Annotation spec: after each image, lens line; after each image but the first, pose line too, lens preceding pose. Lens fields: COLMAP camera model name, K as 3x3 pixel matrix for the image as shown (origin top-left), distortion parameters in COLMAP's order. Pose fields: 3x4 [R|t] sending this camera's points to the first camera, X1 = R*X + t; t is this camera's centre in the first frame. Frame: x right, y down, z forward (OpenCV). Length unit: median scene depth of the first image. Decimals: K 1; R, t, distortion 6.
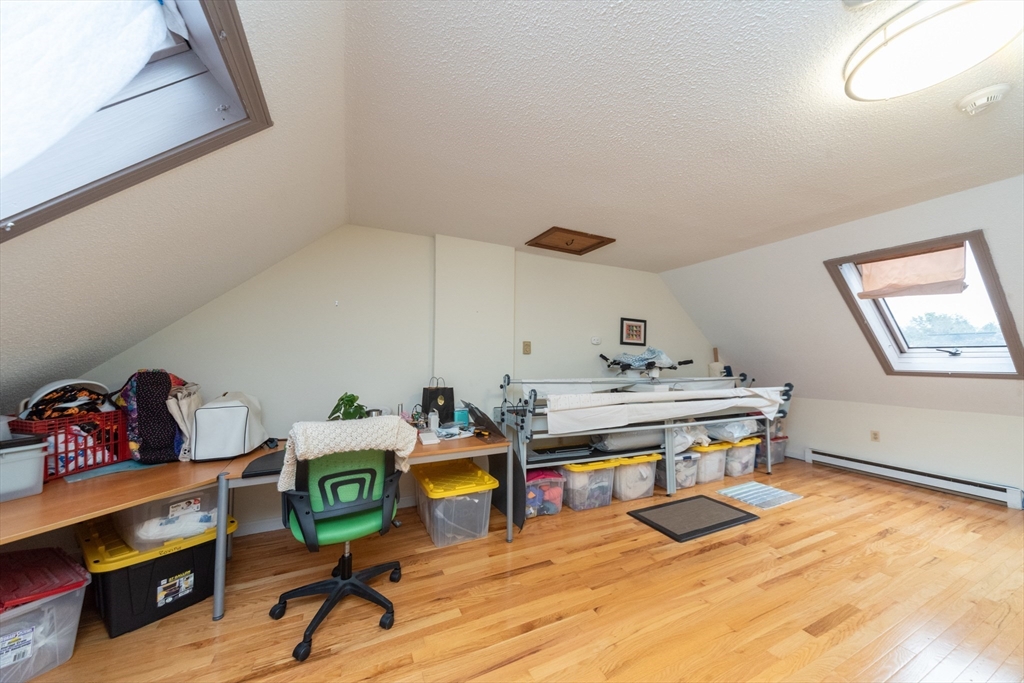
lens RADIAL K [[360.8, 0, 512.1], [0, 360.8, 345.6], [0, 0, 1]] dist [0.004655, -0.001504]
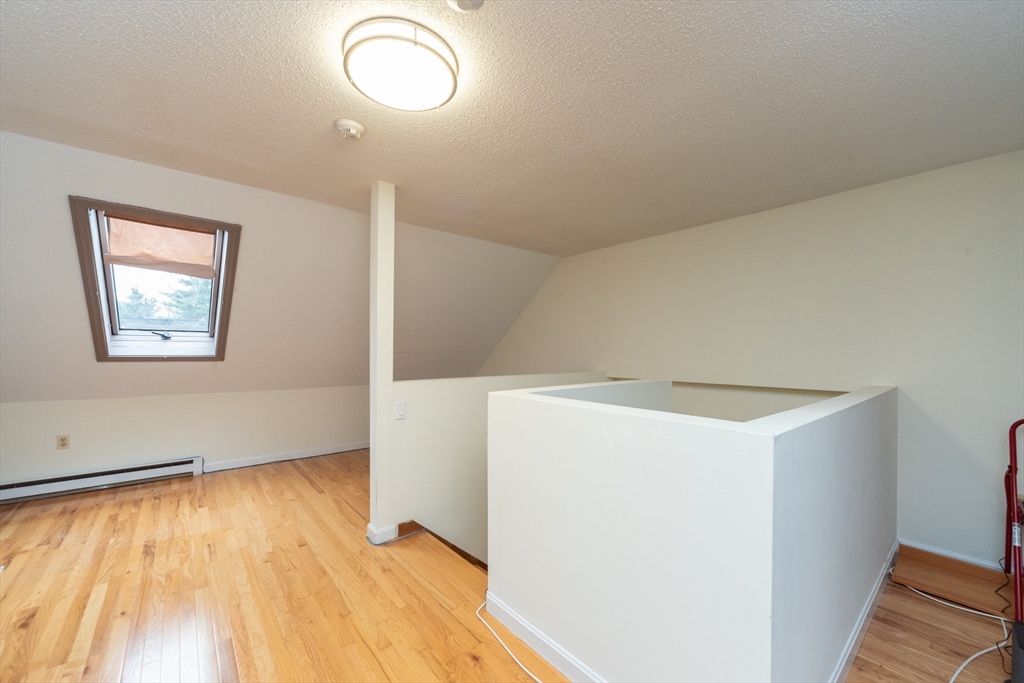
lens RADIAL K [[393.7, 0, 518.9], [0, 393.7, 350.5], [0, 0, 1]] dist [0.000416, -0.000639]
pose [[-0.256407, -0.011340, 0.966502, -0.059775], [-0.048853, 0.998805, -0.001241, 0.013871], [-0.965334, -0.047535, -0.256654, 0.385257]]
